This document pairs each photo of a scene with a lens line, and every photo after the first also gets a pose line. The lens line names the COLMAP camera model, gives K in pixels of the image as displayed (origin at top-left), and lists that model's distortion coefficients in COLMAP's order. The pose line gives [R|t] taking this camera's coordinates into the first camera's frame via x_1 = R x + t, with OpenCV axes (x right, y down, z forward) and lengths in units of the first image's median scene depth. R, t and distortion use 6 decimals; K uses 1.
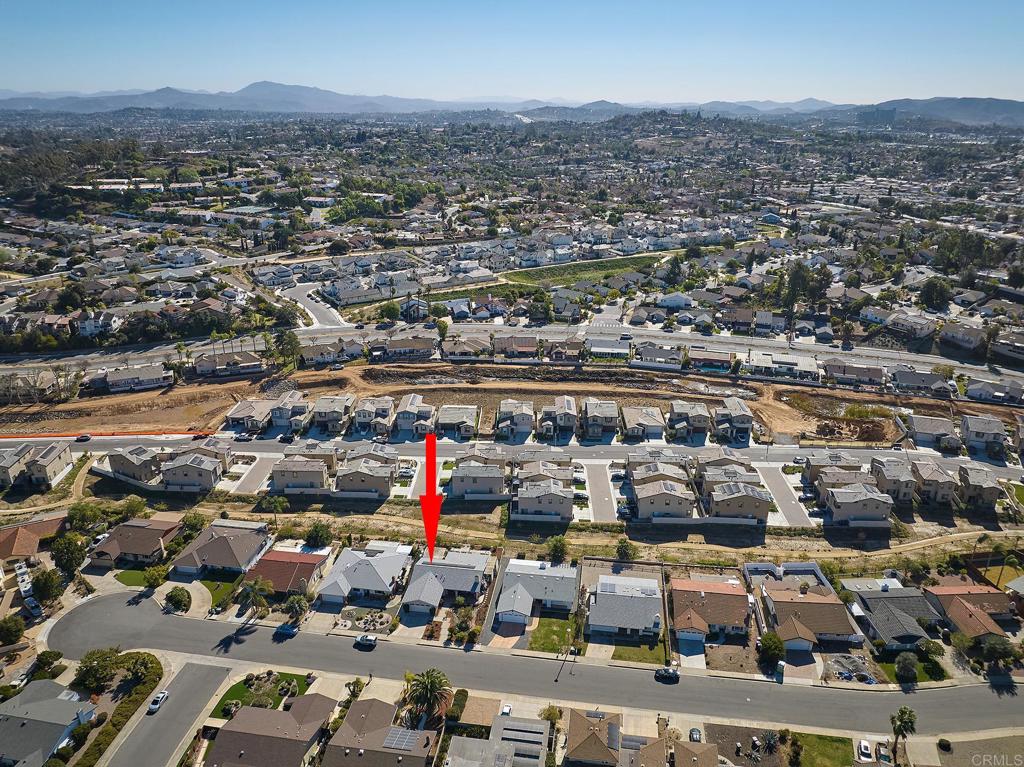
lens RADIAL K [[721.0, 0, 508.0], [0, 721.0, 378.4], [0, 0, 1]] dist [-0.039067, 0.008379]
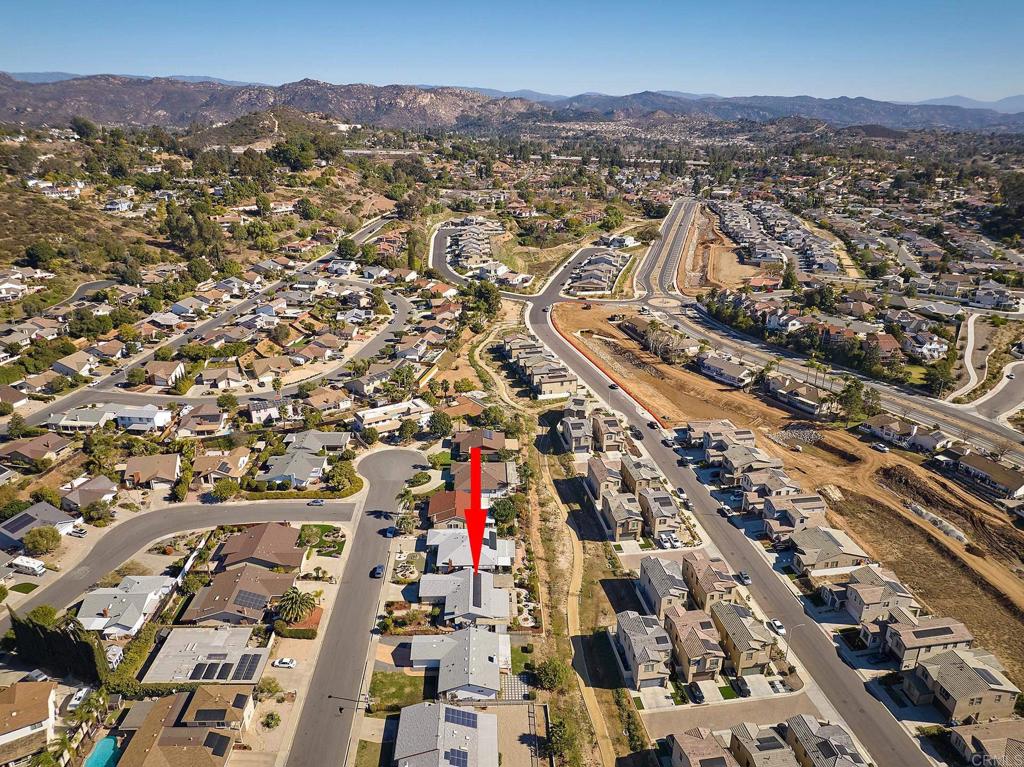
lens RADIAL K [[721.0, 0, 511.3], [0, 721.0, 378.7], [0, 0, 1]] dist [-0.039067, 0.008379]
pose [[0.180829, 0.338794, -0.923320, 0.527413], [-0.355829, 0.897737, 0.259719, -0.192497], [0.916890, 0.281580, 0.282890, 0.497093]]
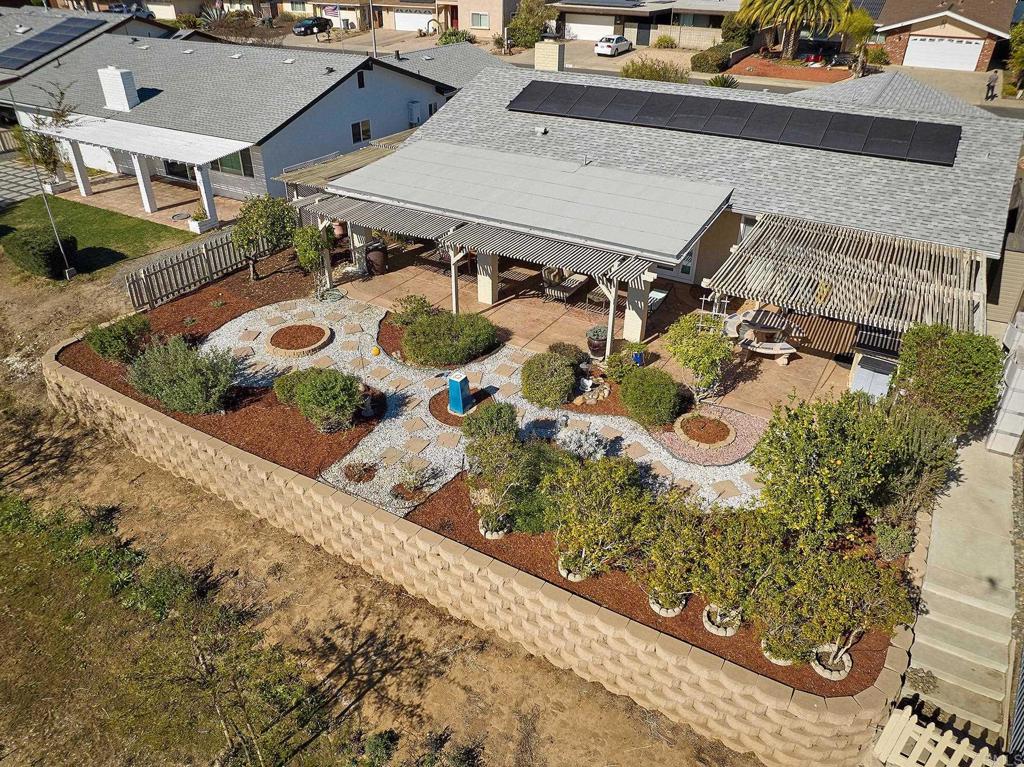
lens RADIAL K [[721.0, 0, 508.0], [0, 721.0, 381.3], [0, 0, 1]] dist [-0.039067, 0.008379]
pose [[-0.927169, -0.199947, 0.316826, -0.070595], [0.129745, 0.621975, 0.772213, 0.137390], [-0.351460, 0.757079, -0.550734, 0.805598]]
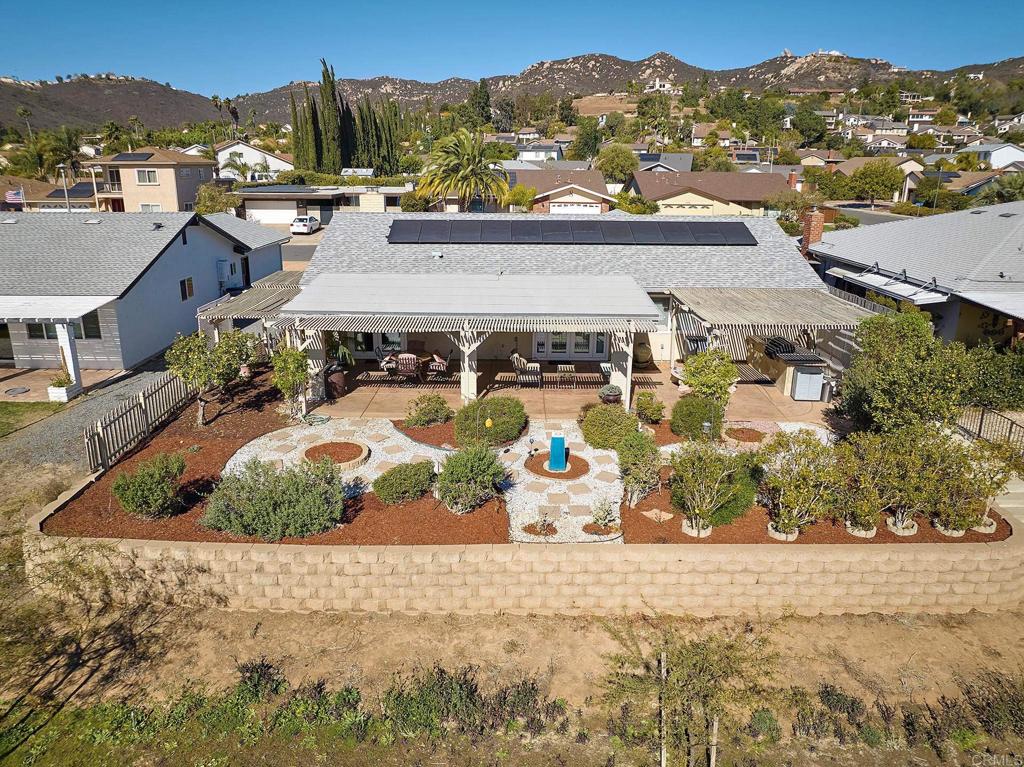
lens RADIAL K [[721.0, 0, 512.8], [0, 721.0, 380.6], [0, 0, 1]] dist [-0.039067, 0.008379]
pose [[-0.986502, 0.036928, -0.159531, -0.032856], [-0.068624, 0.791330, 0.607526, 0.140656], [0.148676, 0.610273, -0.778115, 0.820341]]
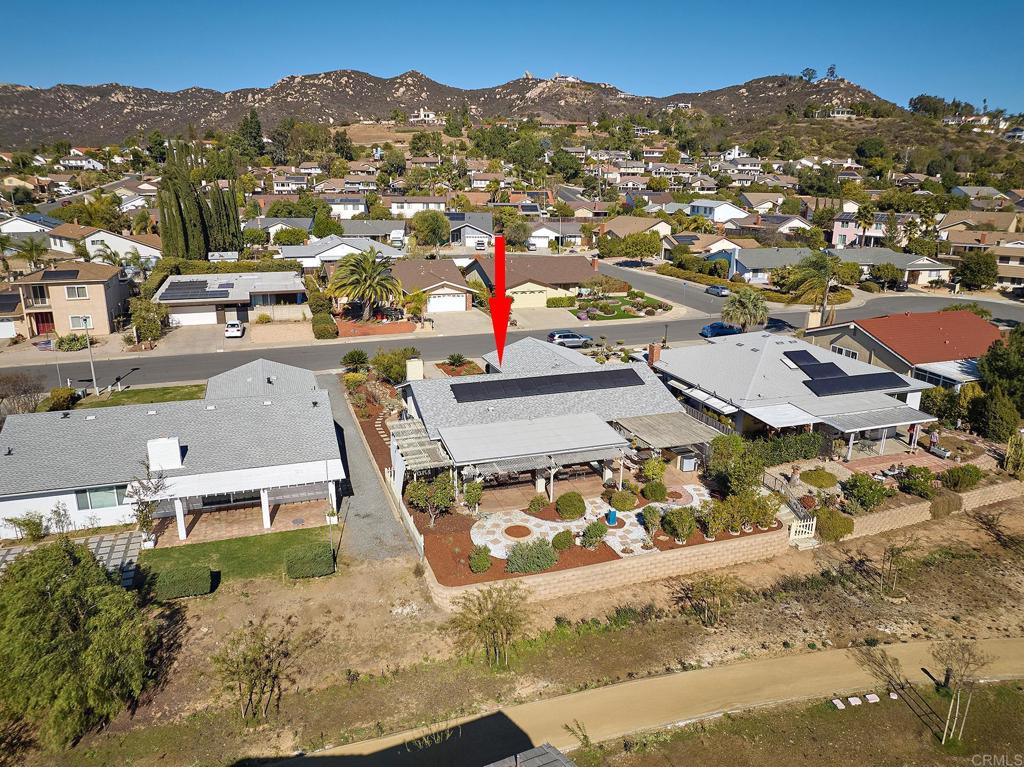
lens RADIAL K [[721.0, 0, 510.4], [0, 721.0, 380.5], [0, 0, 1]] dist [-0.039067, 0.008379]
pose [[-0.883651, 0.118016, -0.453026, 0.038021], [-0.178666, 0.809440, 0.559362, 0.080136], [0.432711, 0.575222, -0.694177, 0.853984]]
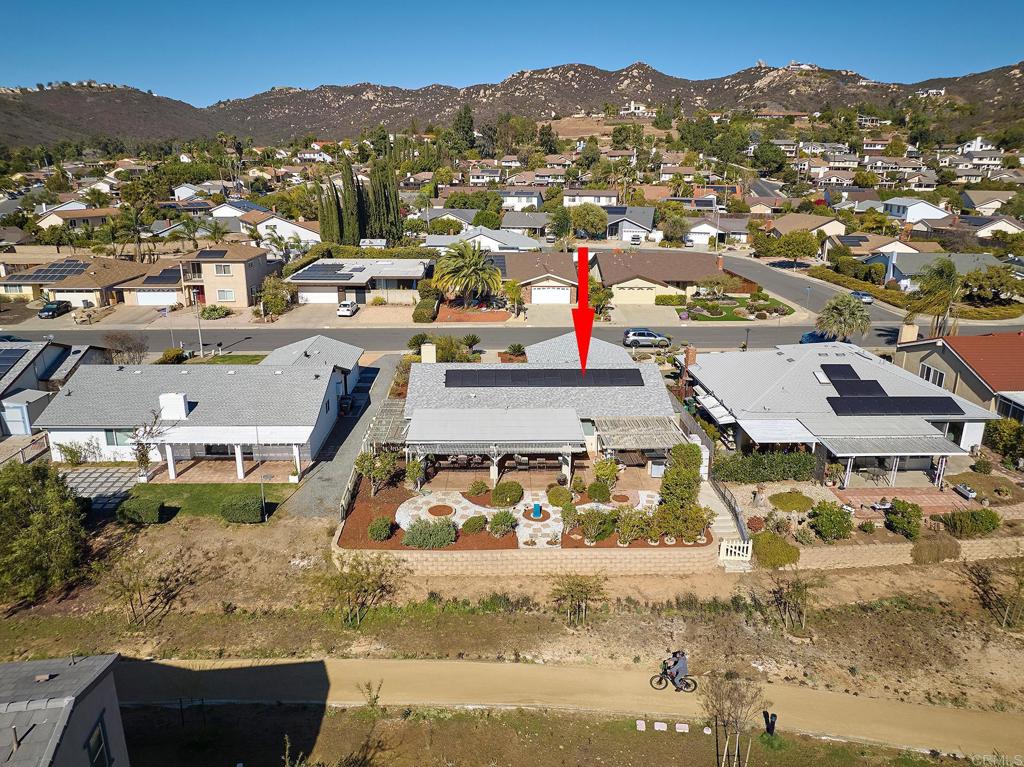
lens RADIAL K [[721.0, 0, 512.5], [0, 721.0, 380.4], [0, 0, 1]] dist [-0.039067, 0.008379]
pose [[-0.982064, 0.043551, -0.183449, -0.014723], [-0.077581, 0.793443, 0.603680, 0.069929], [0.171847, 0.607084, -0.775833, 0.876454]]
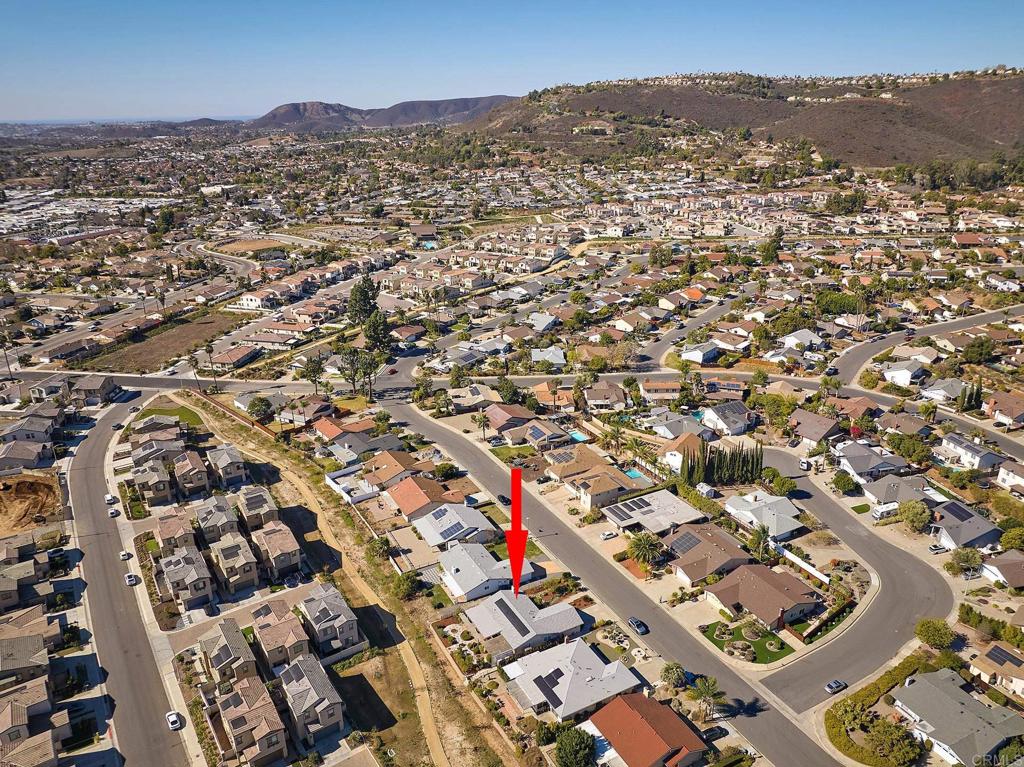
lens RADIAL K [[721.0, 0, 511.0], [0, 721.0, 383.2], [0, 0, 1]] dist [-0.039067, 0.008379]
pose [[-0.597612, -0.285493, 0.749236, -0.489879], [0.292430, 0.792479, 0.535221, -0.332785], [-0.746555, 0.538954, -0.390108, 0.865512]]
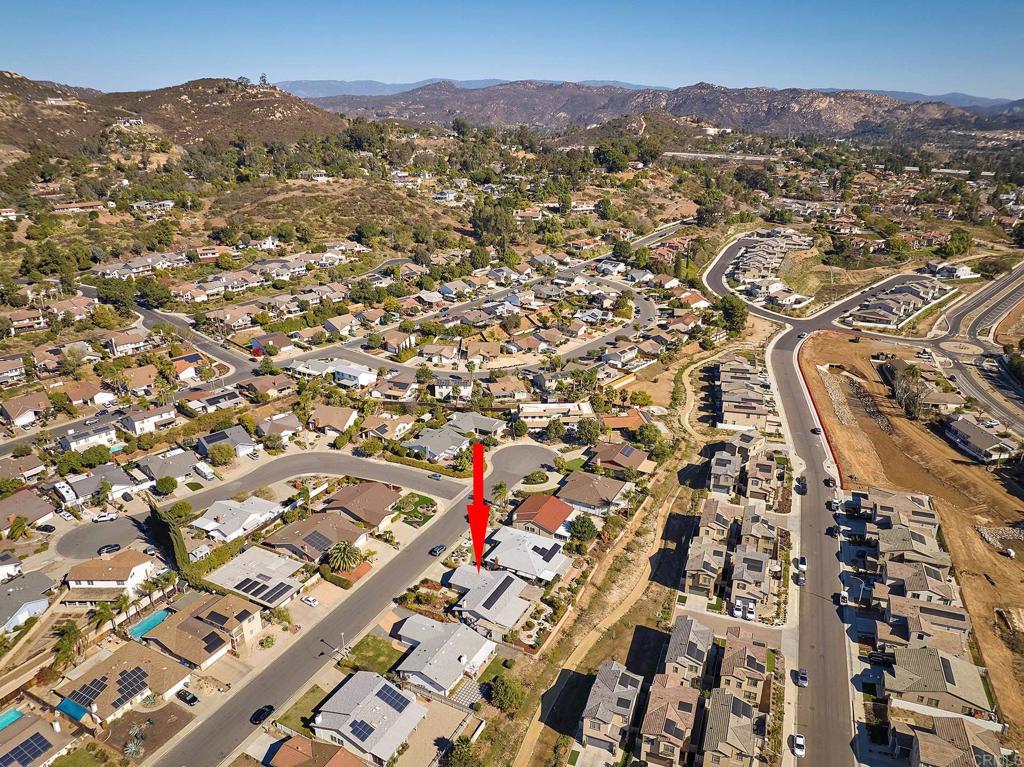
lens RADIAL K [[721.0, 0, 513.1], [0, 721.0, 379.7], [0, 0, 1]] dist [-0.039067, 0.008379]
pose [[-0.321461, 0.323396, -0.889988, 0.495943], [-0.341203, 0.837179, 0.427448, -0.292755], [0.883314, 0.441074, -0.158777, 0.756570]]
